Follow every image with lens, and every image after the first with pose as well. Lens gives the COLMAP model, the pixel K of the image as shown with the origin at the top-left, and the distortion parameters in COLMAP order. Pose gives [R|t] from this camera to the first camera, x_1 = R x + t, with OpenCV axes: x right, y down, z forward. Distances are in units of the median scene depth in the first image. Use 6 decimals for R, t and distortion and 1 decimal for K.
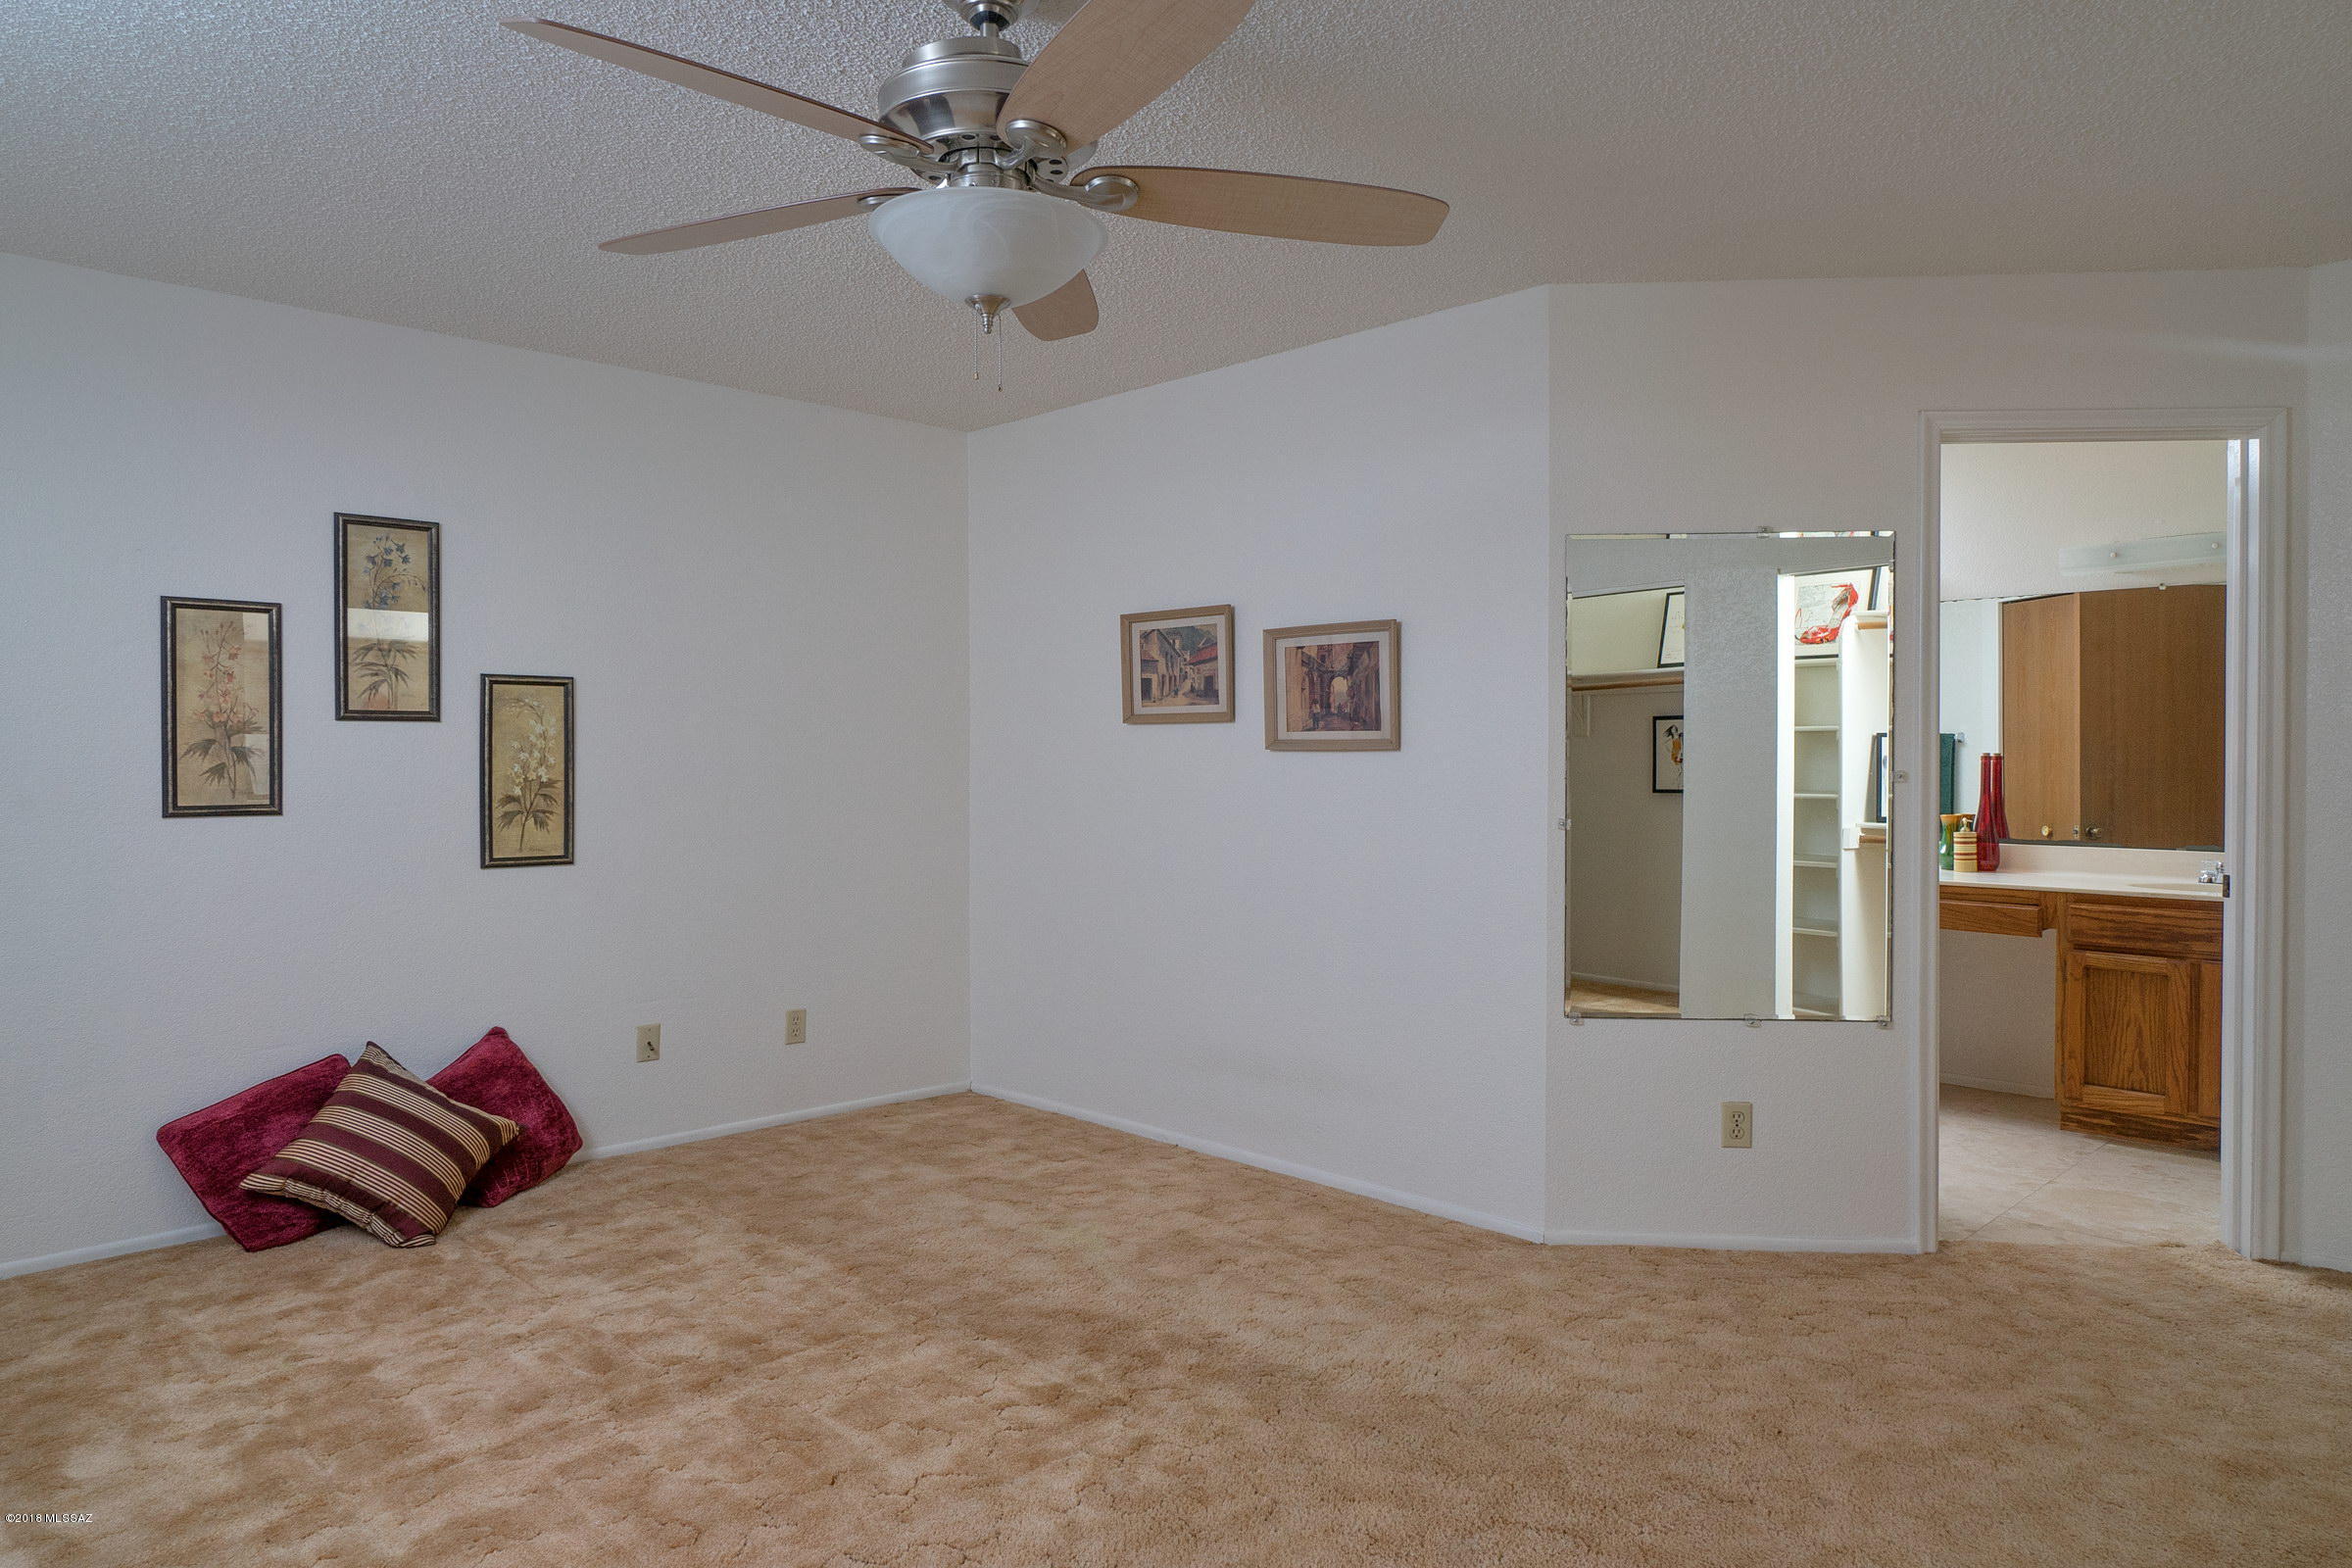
lens RADIAL K [[1424.9, 0, 1159.2], [0, 1424.9, 776.9], [0, 0, 1]] dist [-0.023262, -0.002047]
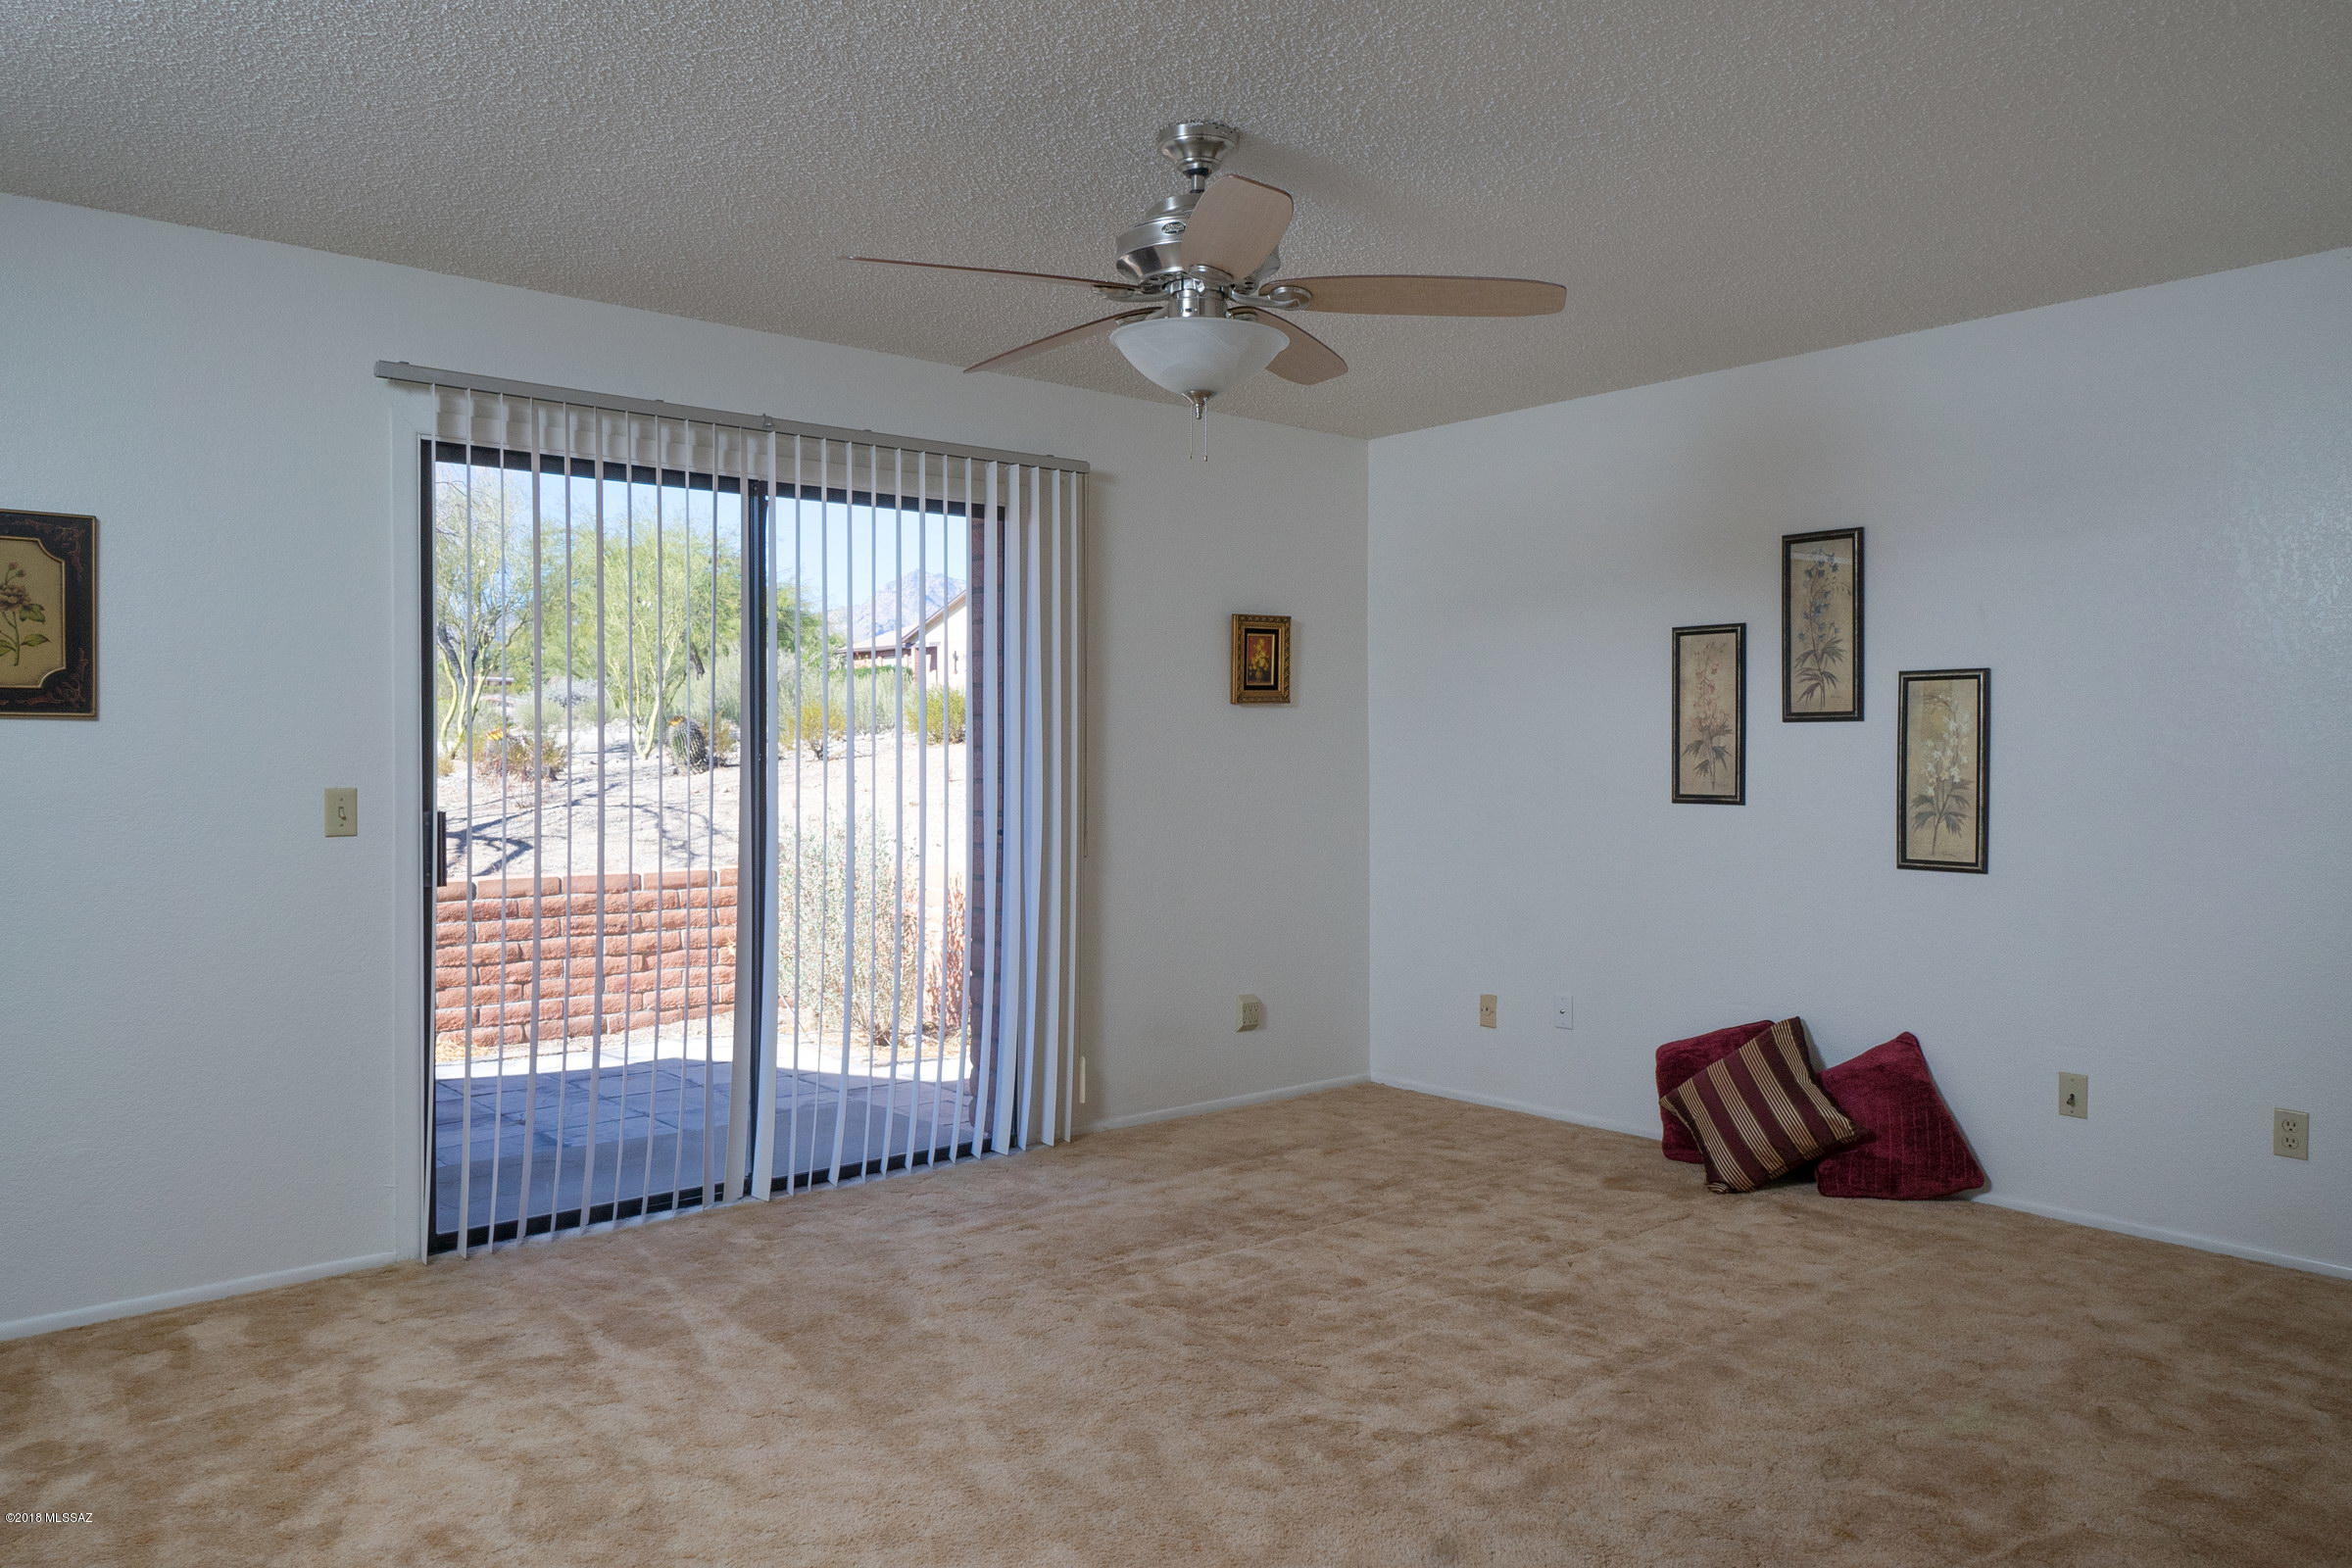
lens RADIAL K [[1692.9, 0, 1162.3], [0, 1692.9, 773.9], [0, 0, 1]] dist [-0.024560, 0.000656]
pose [[-0.081609, 0.007085, -0.996639, 0.758096], [-0.021958, 0.999719, 0.008904, -0.000484], [0.996423, 0.022611, -0.081430, 0.604253]]
